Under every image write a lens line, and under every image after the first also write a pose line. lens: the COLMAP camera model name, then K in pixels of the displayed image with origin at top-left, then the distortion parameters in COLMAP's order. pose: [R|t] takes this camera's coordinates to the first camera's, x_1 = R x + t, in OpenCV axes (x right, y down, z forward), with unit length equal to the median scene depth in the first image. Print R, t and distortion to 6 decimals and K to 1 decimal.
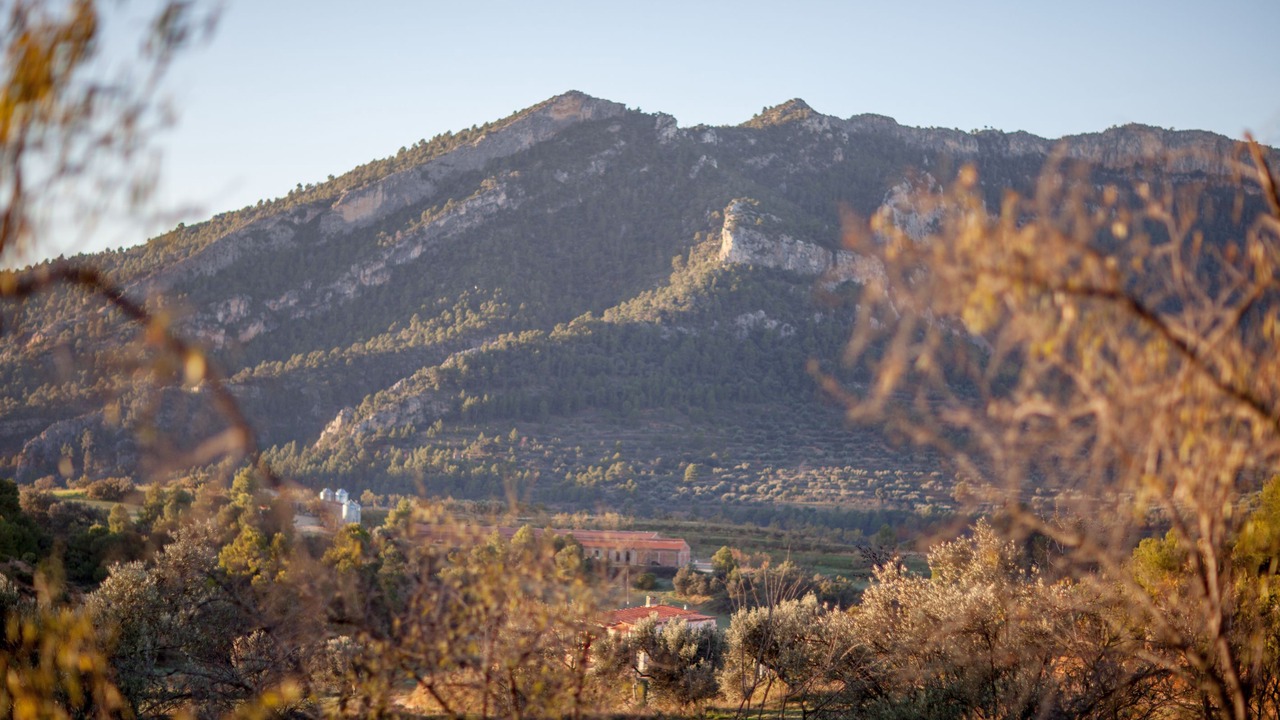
lens RADIAL K [[904.4, 0, 639.1], [0, 904.4, 361.7], [0, 0, 1]] dist [0.004815, 0.000886]
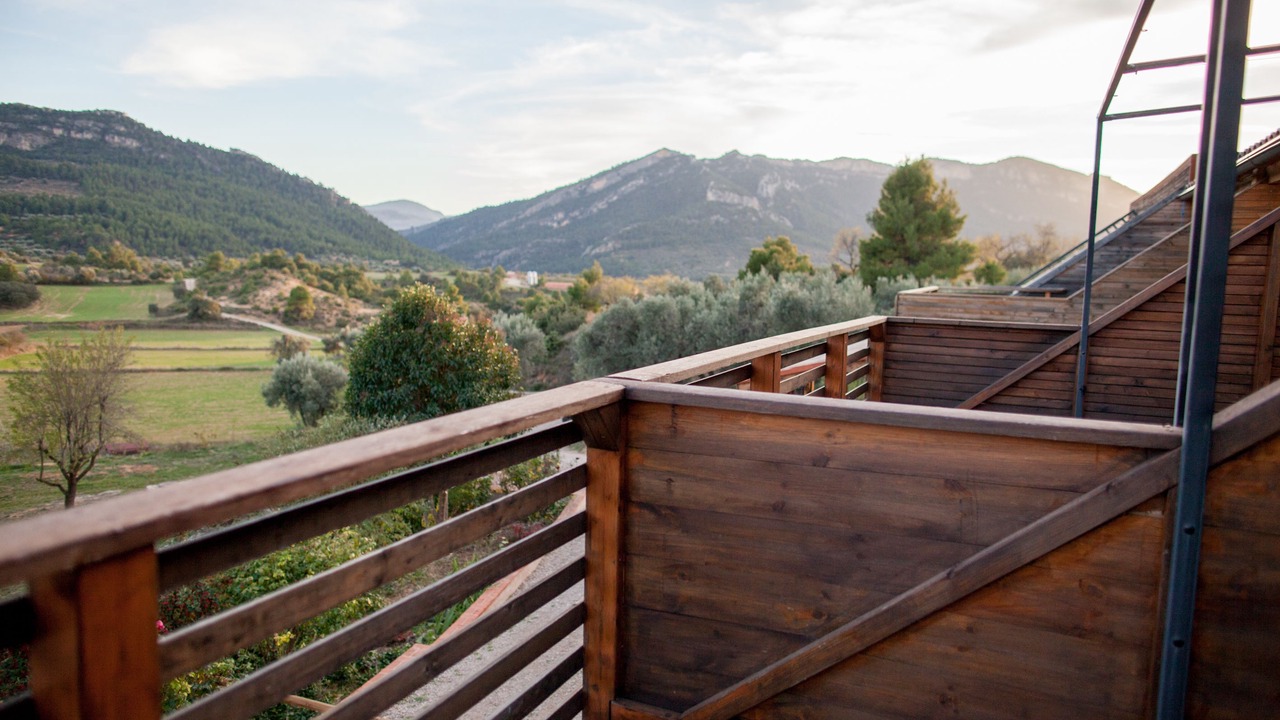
lens RADIAL K [[904.4, 0, 639.7], [0, 904.4, 359.0], [0, 0, 1]] dist [0.004815, 0.000886]
pose [[0.974405, 0.038447, -0.221486, 0.577114], [-0.048373, 0.998045, -0.039566, 0.578023], [0.219532, 0.049267, 0.974360, -2.102403]]
